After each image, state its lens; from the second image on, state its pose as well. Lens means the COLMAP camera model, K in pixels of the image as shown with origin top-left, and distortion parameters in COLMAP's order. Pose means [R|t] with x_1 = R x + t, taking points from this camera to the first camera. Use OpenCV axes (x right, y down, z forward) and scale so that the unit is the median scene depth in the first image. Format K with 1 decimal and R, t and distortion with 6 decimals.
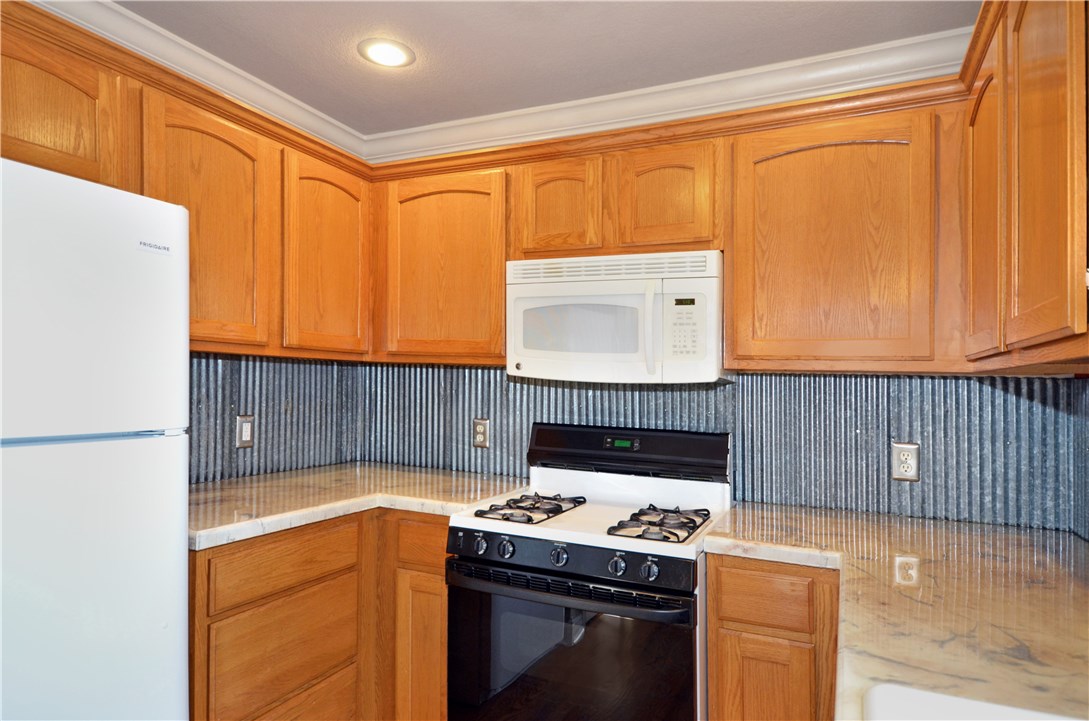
lens RADIAL K [[646.0, 0, 544.7], [0, 646.0, 369.2], [0, 0, 1]] dist [0.034213, -0.047781]
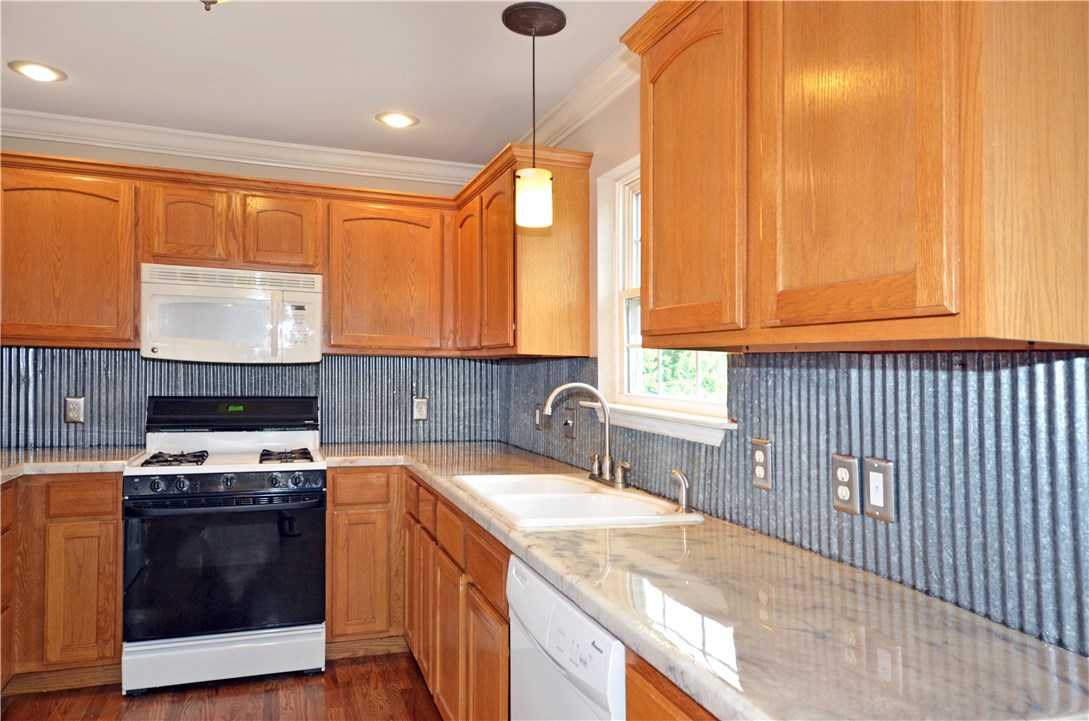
lens RADIAL K [[791.6, 0, 569.4], [0, 791.6, 382.8], [0, 0, 1]] dist [-0.000284, 0.000725]
pose [[0.697655, -0.022310, 0.716087, -0.640372], [-0.014032, 0.998898, 0.044793, -0.022193], [-0.716297, -0.041298, 0.696573, -0.695314]]
